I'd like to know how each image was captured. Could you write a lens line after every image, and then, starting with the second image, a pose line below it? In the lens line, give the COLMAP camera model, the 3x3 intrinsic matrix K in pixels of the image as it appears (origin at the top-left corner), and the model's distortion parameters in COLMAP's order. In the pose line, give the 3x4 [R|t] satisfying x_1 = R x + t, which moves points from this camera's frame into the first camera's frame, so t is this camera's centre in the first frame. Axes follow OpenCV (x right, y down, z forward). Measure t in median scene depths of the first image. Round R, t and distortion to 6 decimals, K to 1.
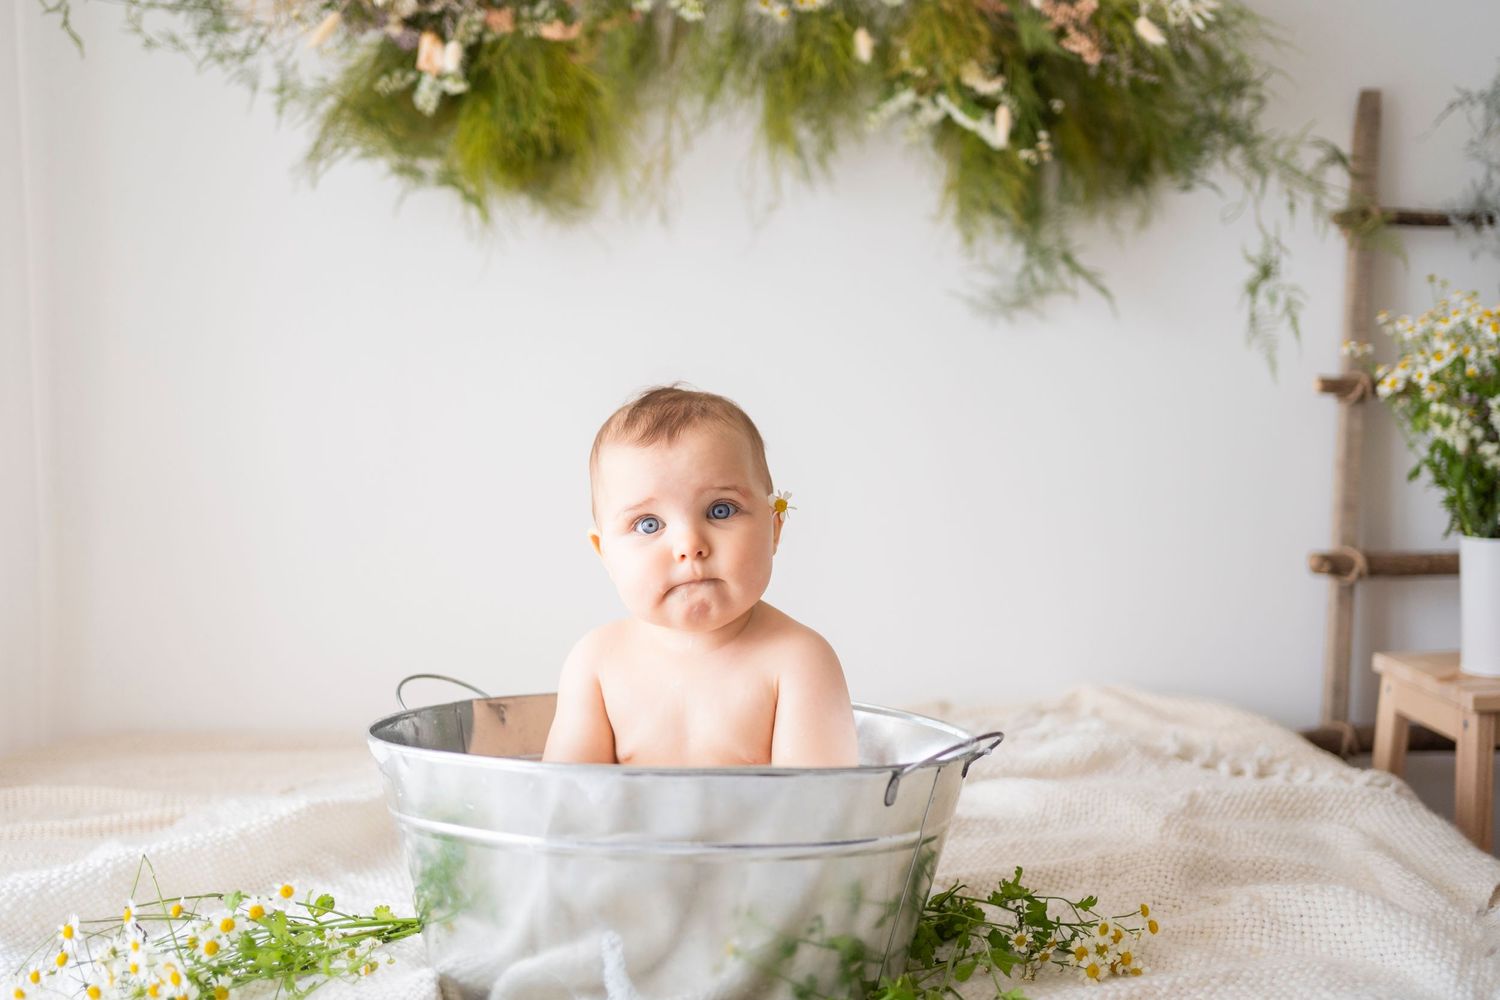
lens RADIAL K [[1462.5, 0, 755.3], [0, 1462.5, 489.6], [0, 0, 1]] dist [-0.003725, 0.000000]
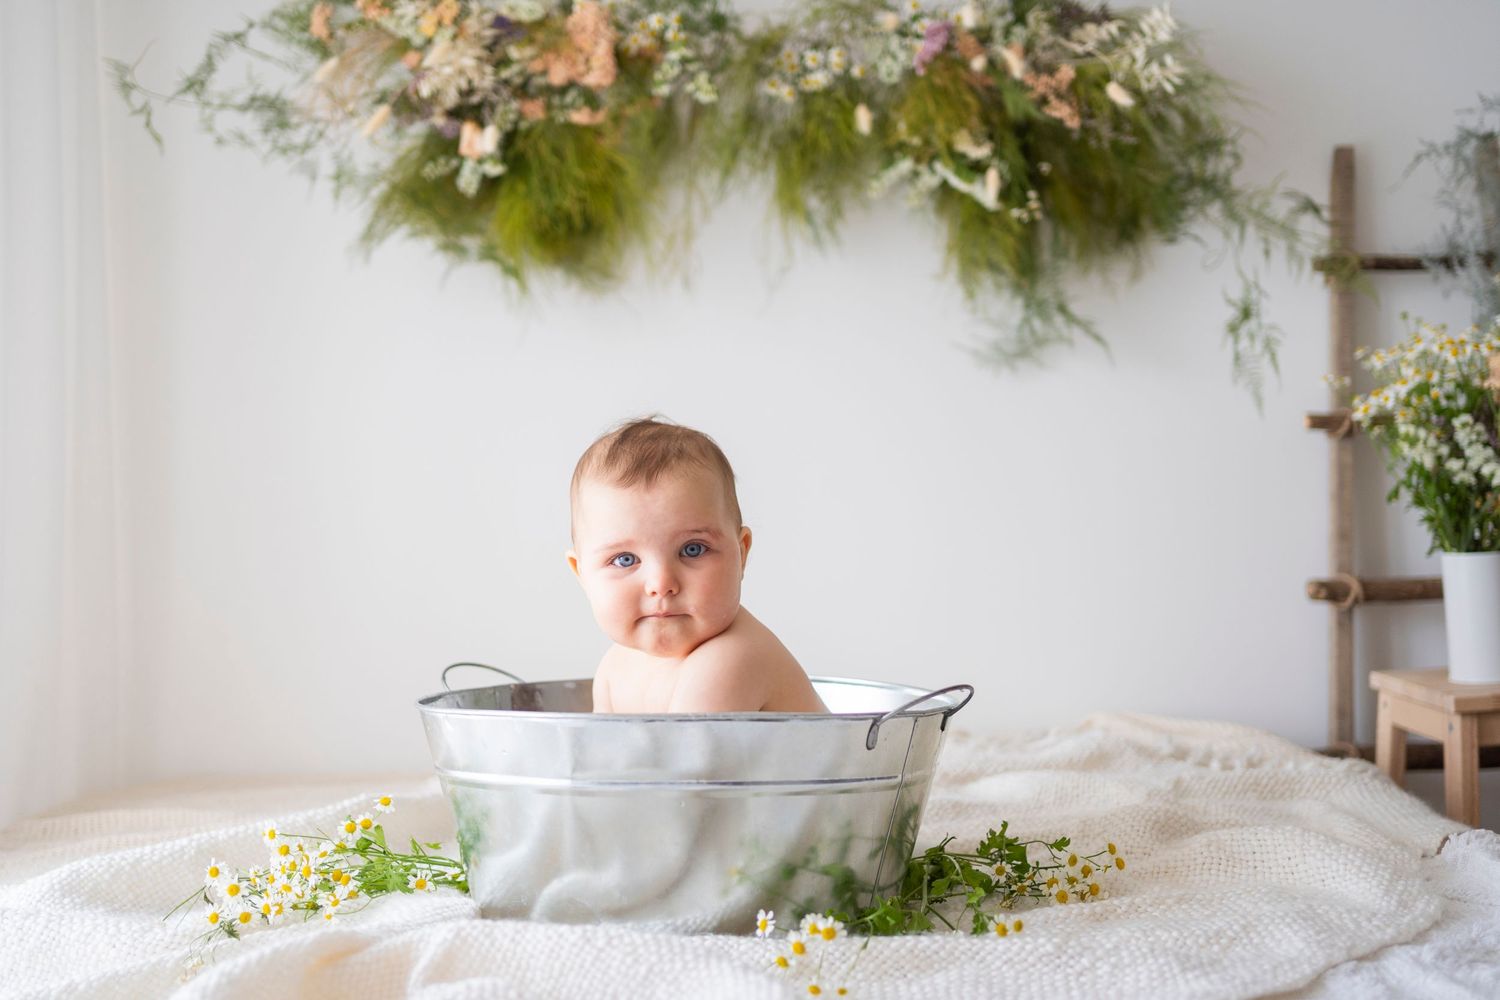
lens RADIAL K [[1502.0, 0, 756.3], [0, 1502.0, 499.1], [0, 0, 1]] dist [-0.004597, 0.000000]
pose [[0.999027, -0.026561, -0.035215, 0.025324], [0.024008, 0.997185, -0.071027, 0.056940], [0.037003, 0.070112, 0.996853, -0.102941]]
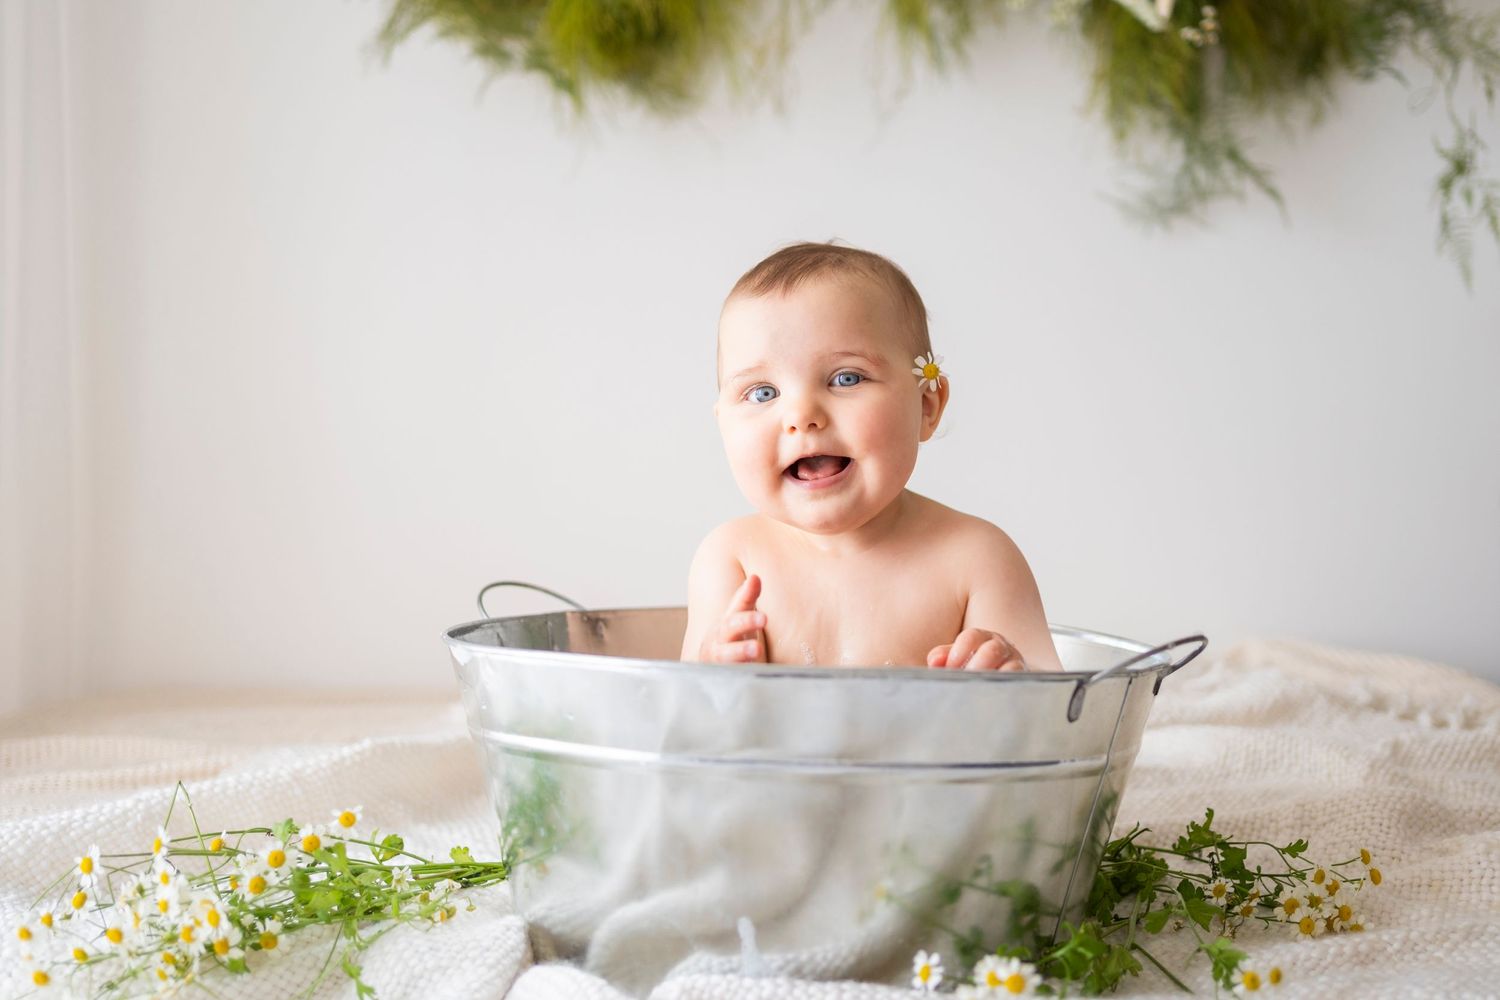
lens RADIAL K [[1561.7, 0, 846.2], [0, 1561.7, 457.2], [0, 0, 1]] dist [-0.003659, 0.000000]
pose [[0.999979, 0.005047, -0.004136, -0.017680], [-0.005110, 0.999868, -0.015424, 0.043227], [0.004057, 0.015445, 0.999872, 0.056742]]
